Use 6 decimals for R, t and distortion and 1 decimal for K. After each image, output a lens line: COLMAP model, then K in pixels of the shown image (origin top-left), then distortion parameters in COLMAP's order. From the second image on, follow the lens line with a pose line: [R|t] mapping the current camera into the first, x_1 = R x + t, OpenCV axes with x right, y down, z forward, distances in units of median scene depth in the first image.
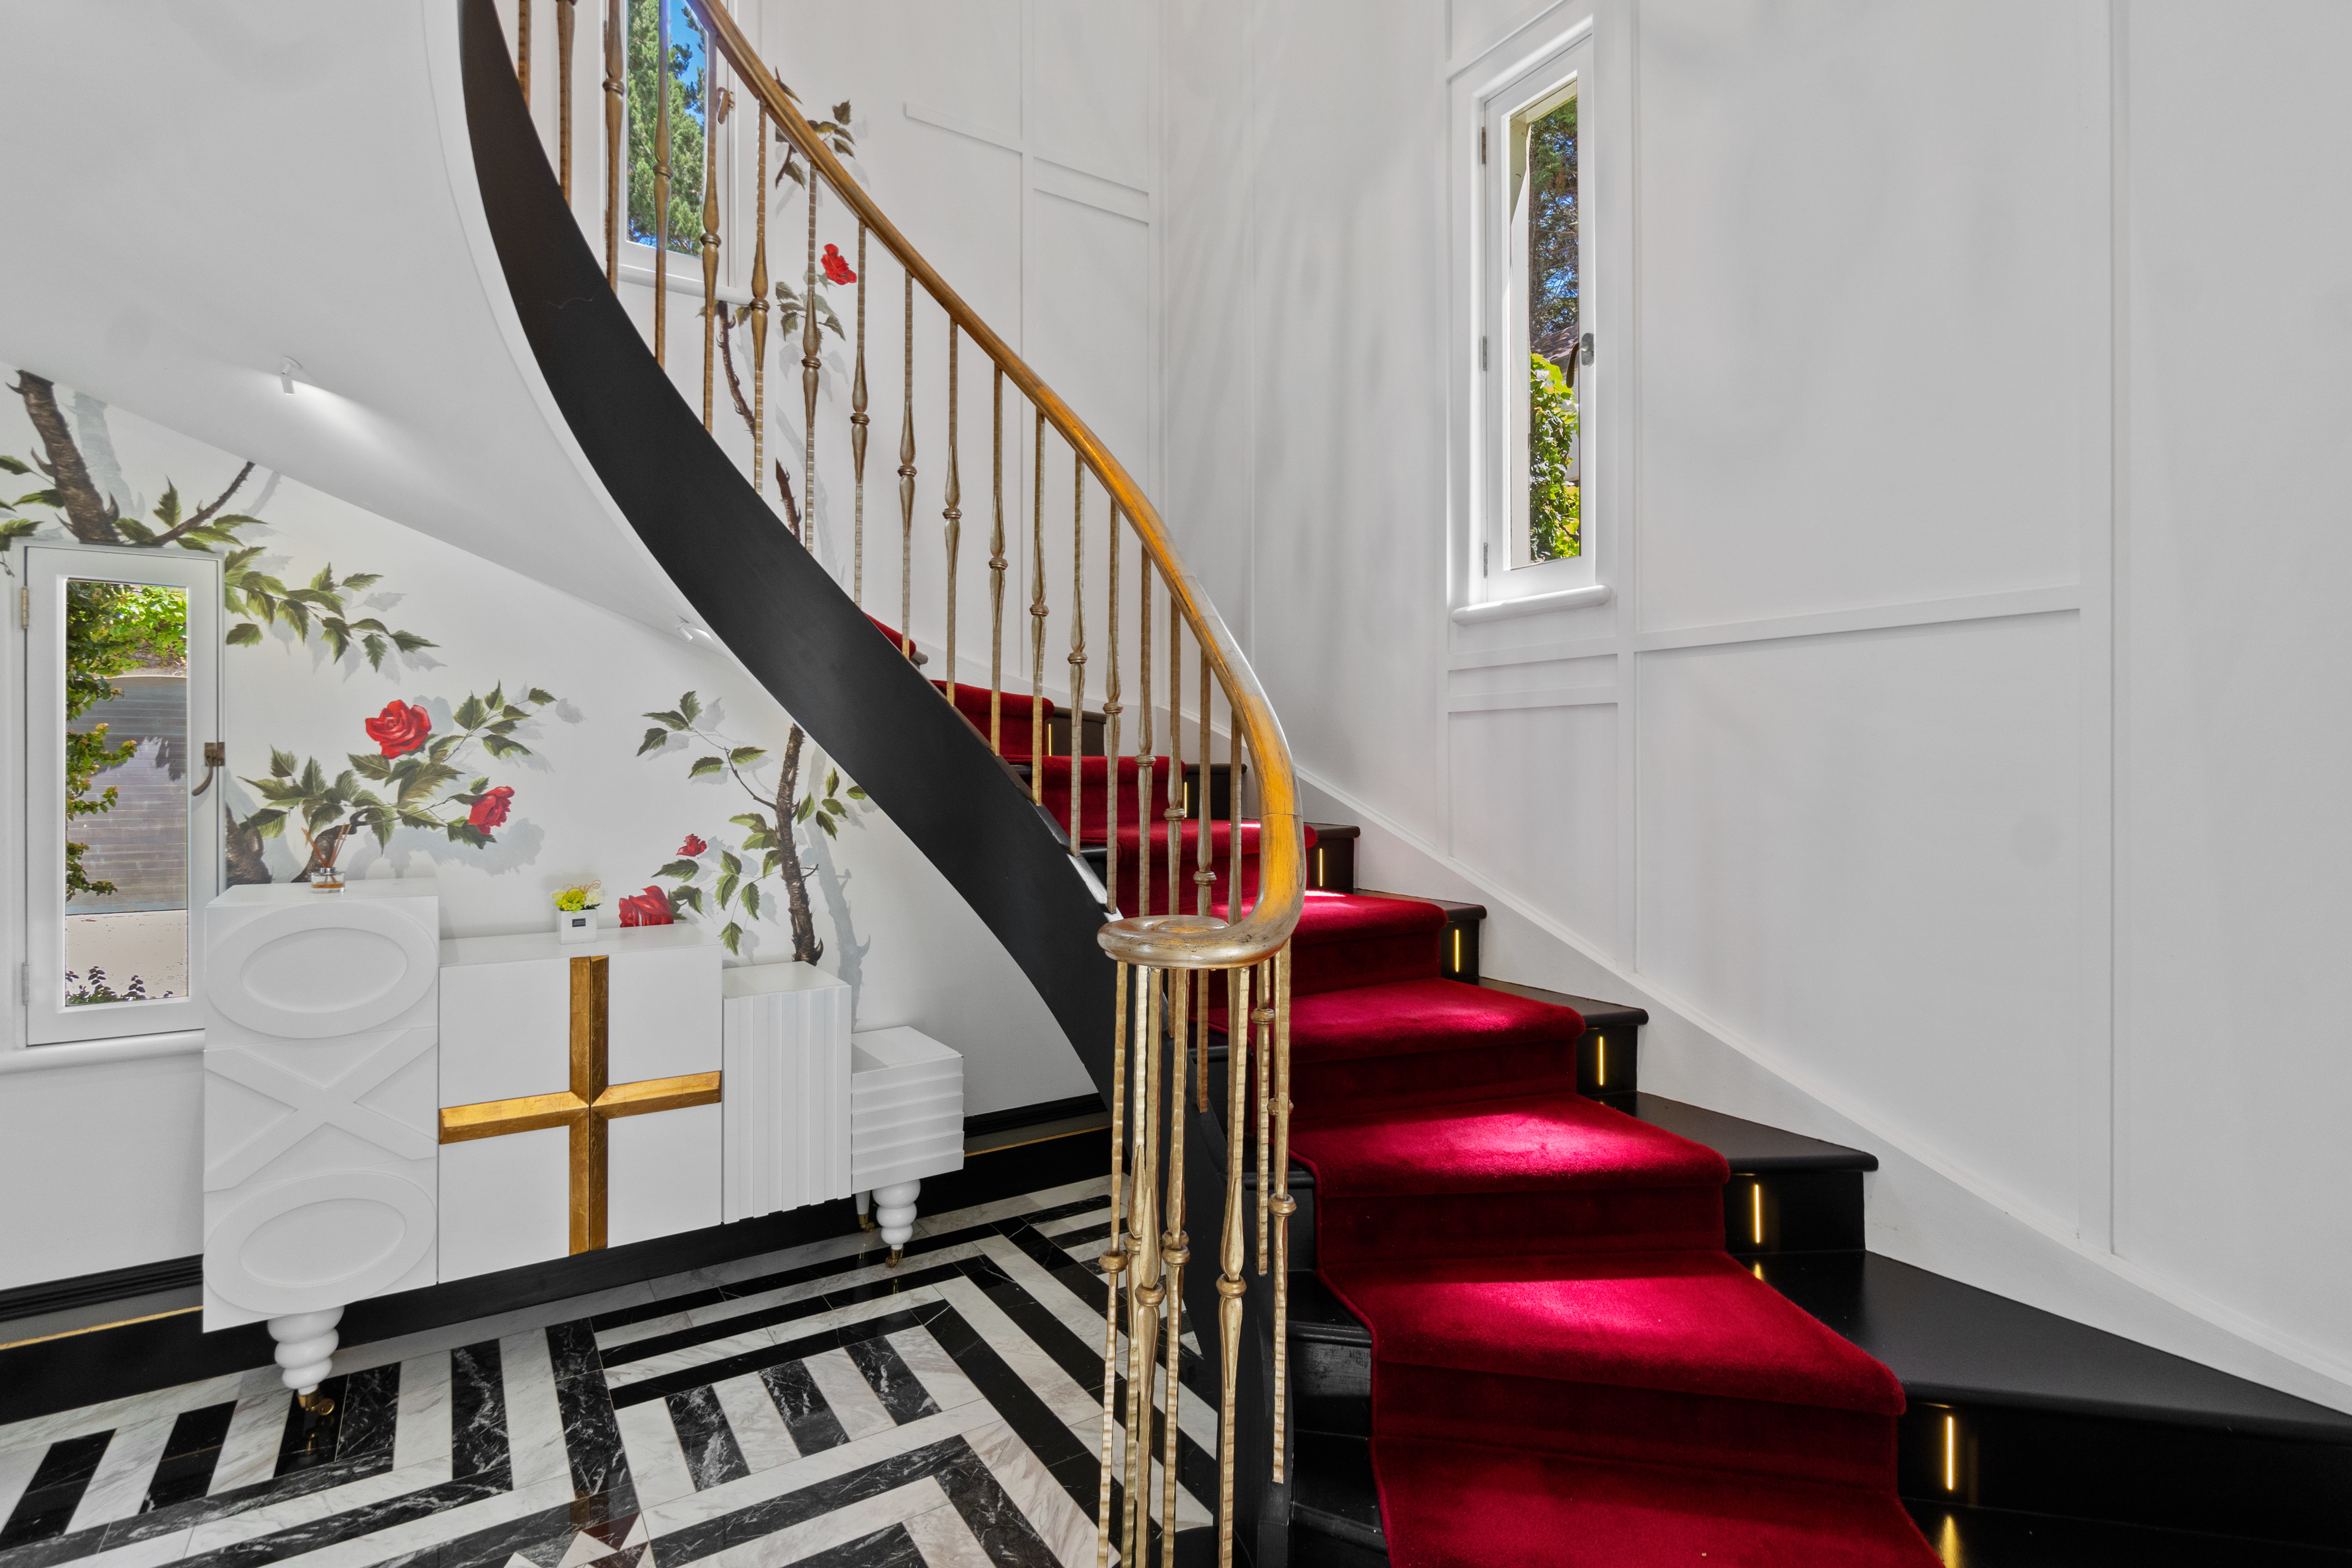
lens RADIAL K [[1127.6, 0, 1156.3], [0, 1127.6, 773.1], [0, 0, 1]] dist [-0.002008, -0.001389]
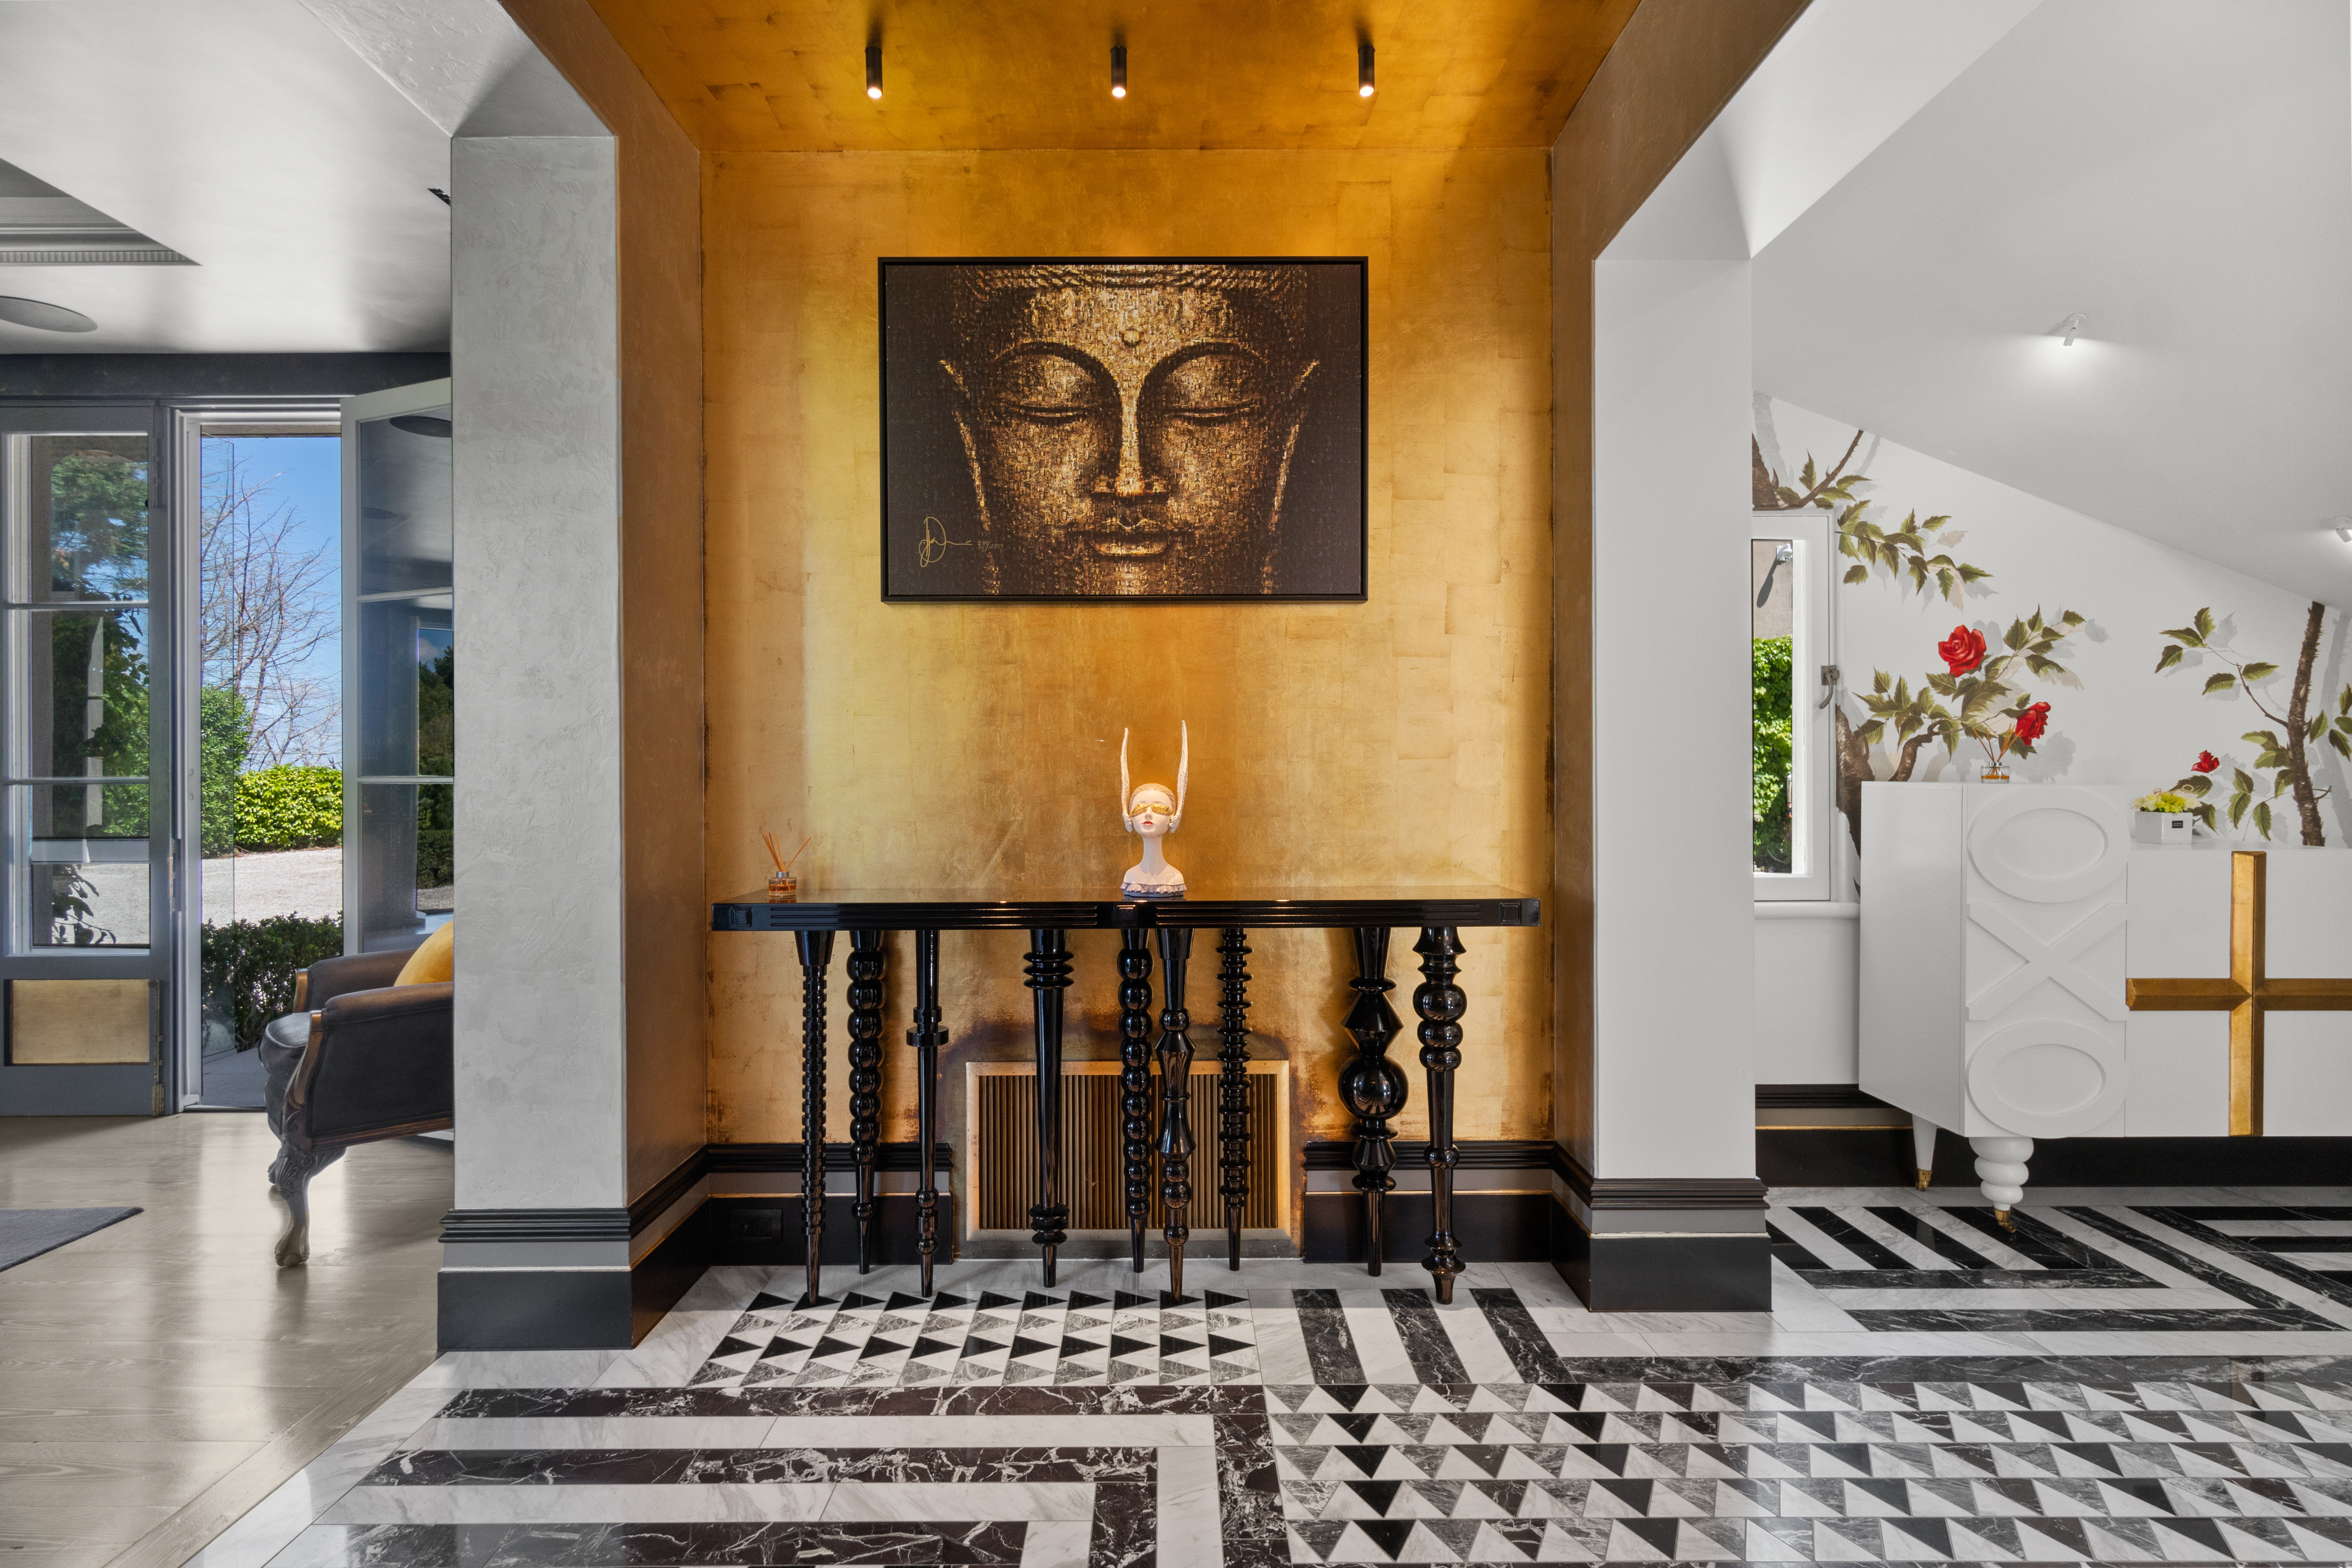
lens RADIAL K [[1127.6, 0, 1170.3], [0, 1127.6, 784.5], [0, 0, 1]] dist [-0.002008, -0.001389]
pose [[0.836546, -0.004124, -0.547881, -0.720073], [0.000986, 0.999981, -0.006020, 0.101403], [0.547896, 0.004496, 0.836535, -0.382619]]
